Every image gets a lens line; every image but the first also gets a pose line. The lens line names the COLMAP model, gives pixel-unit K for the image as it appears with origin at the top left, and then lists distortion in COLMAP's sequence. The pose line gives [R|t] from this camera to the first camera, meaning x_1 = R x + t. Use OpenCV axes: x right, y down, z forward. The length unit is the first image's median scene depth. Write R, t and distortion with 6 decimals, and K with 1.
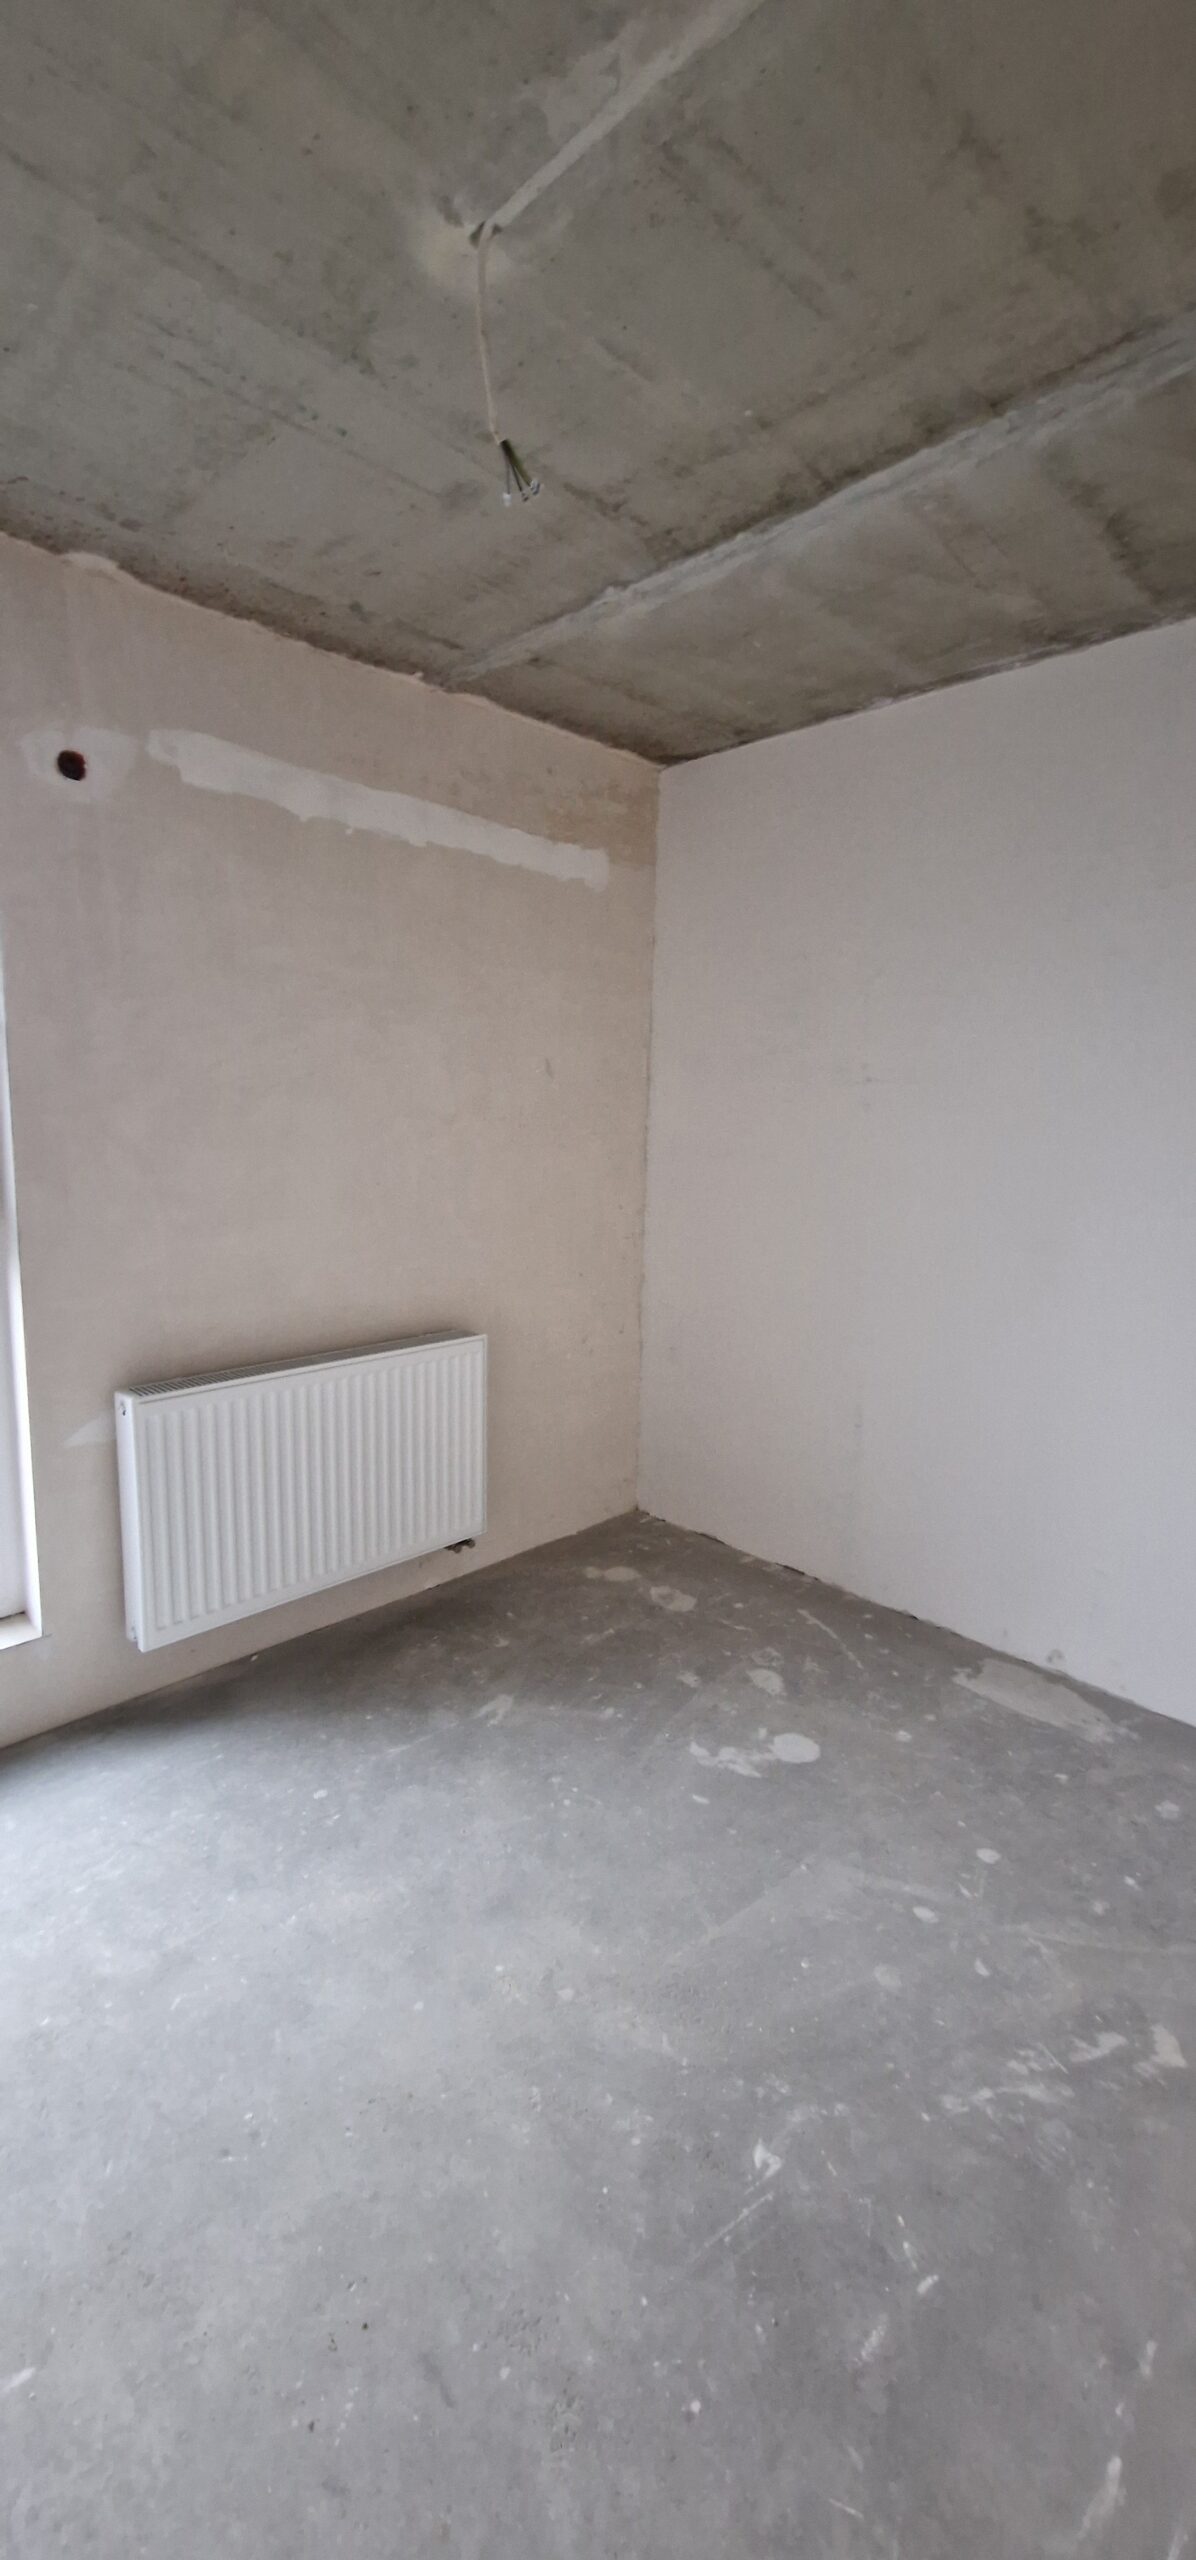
lens RADIAL K [[1036.0, 0, 586.2], [0, 1036.0, 1274.1], [0, 0, 1]] dist [-0.020190, -0.001144]
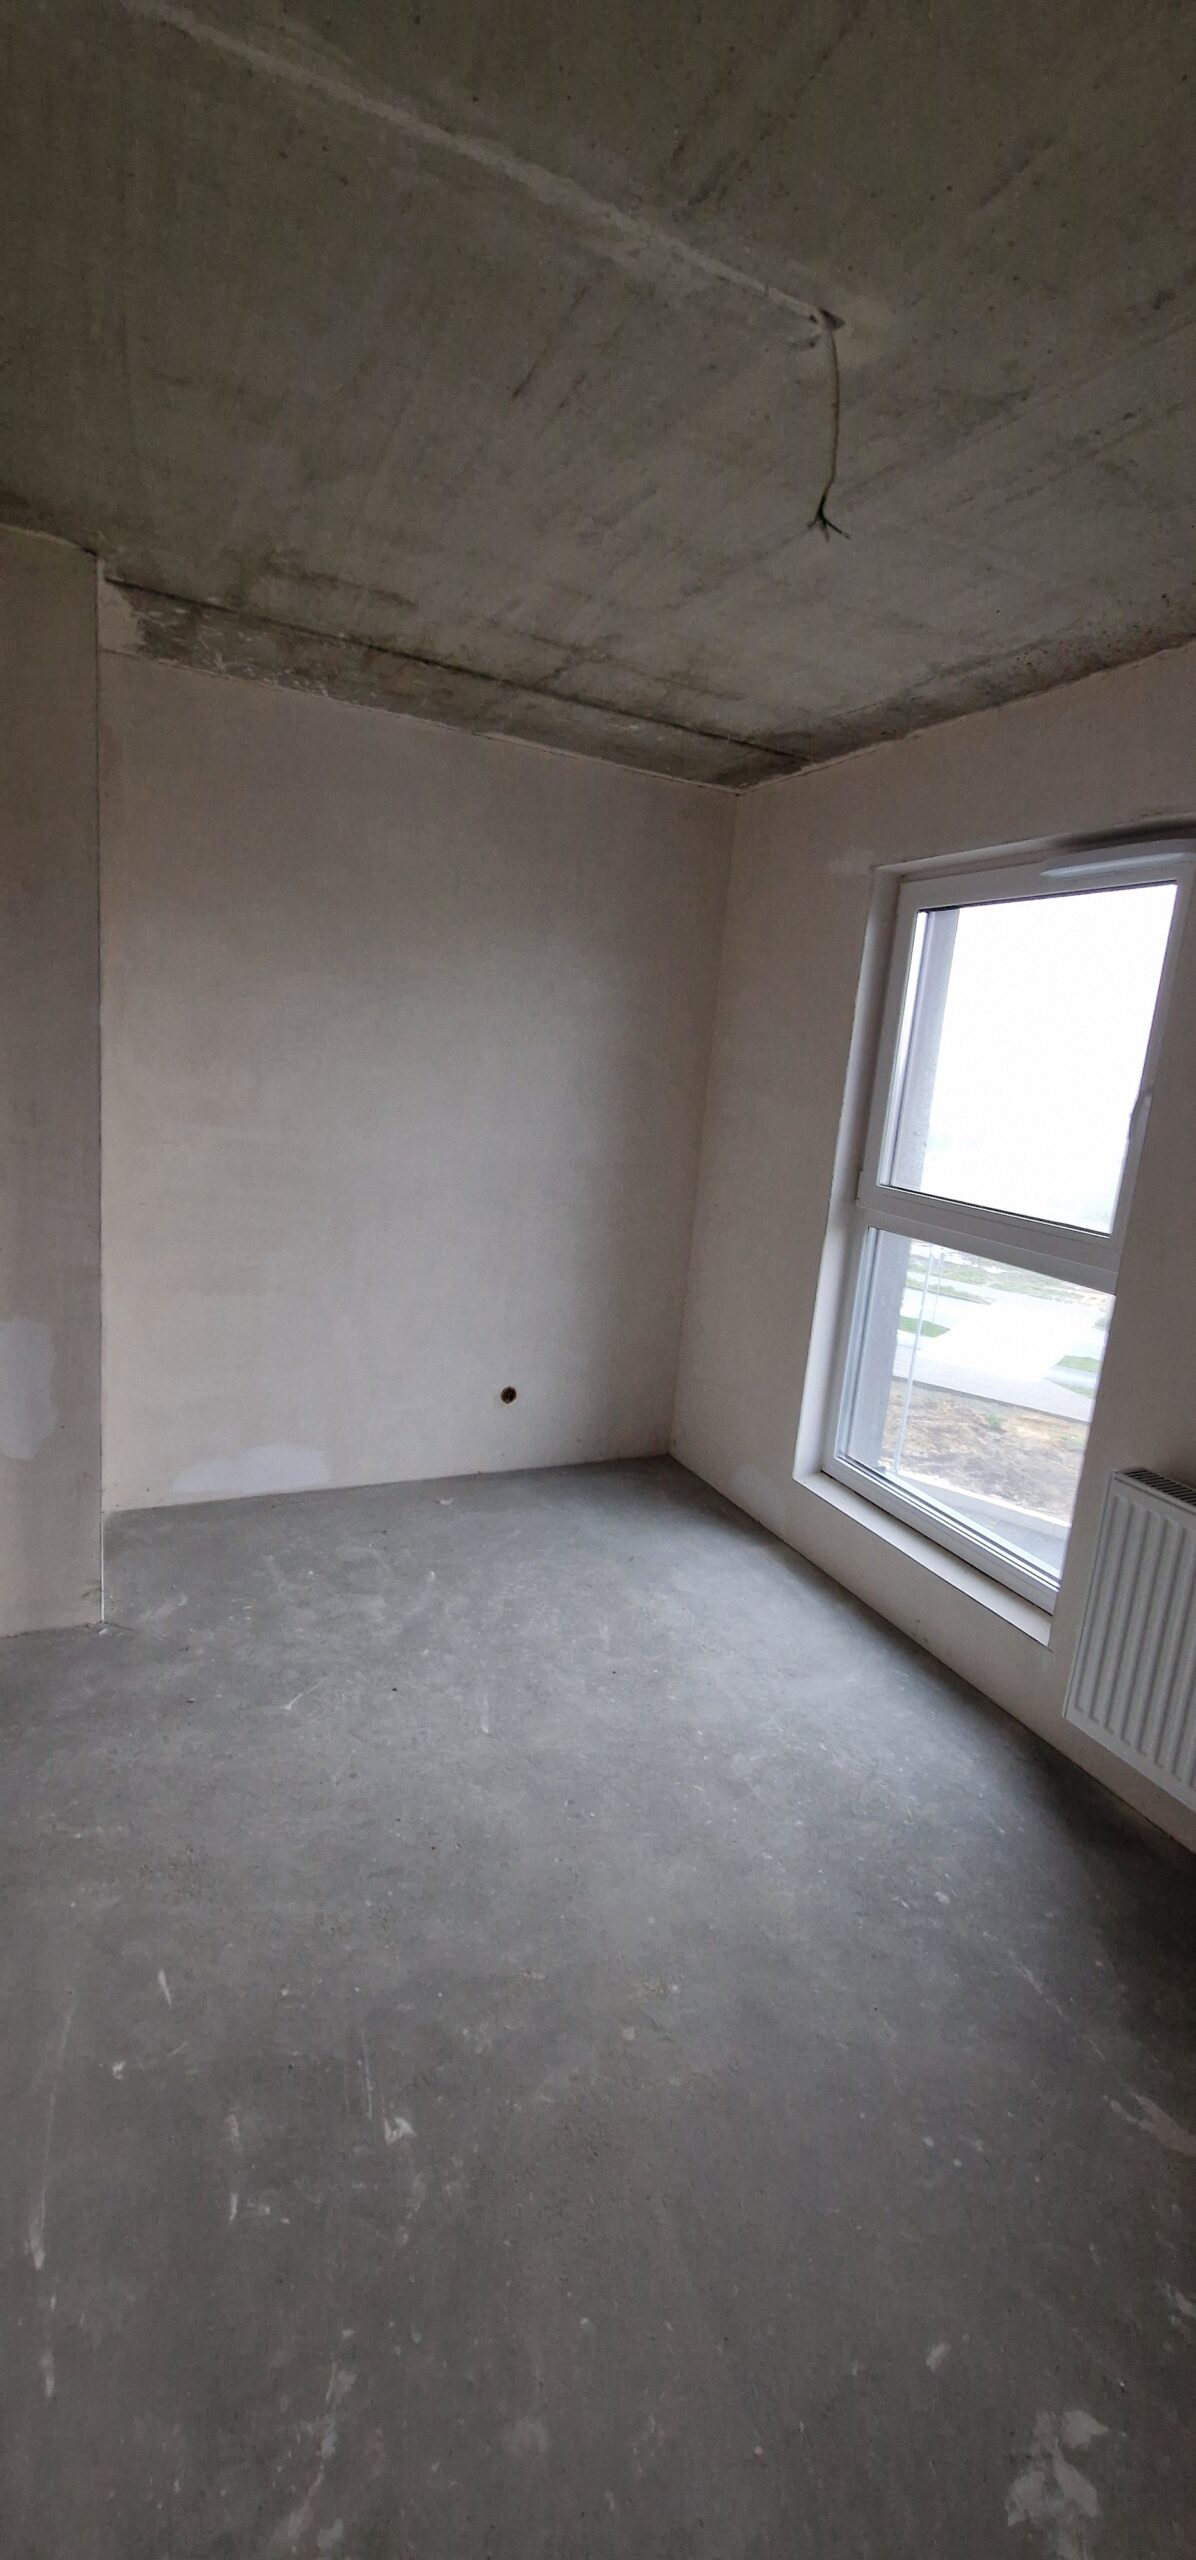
lens RADIAL K [[1036.0, 0, 592.5], [0, 1036.0, 1274.3], [0, 0, 1]] dist [-0.020190, -0.001144]
pose [[-0.325134, 0.149389, -0.933794, 0.903382], [-0.245959, 0.940101, 0.236037, -0.243941], [0.913122, 0.306419, -0.268916, 1.122485]]
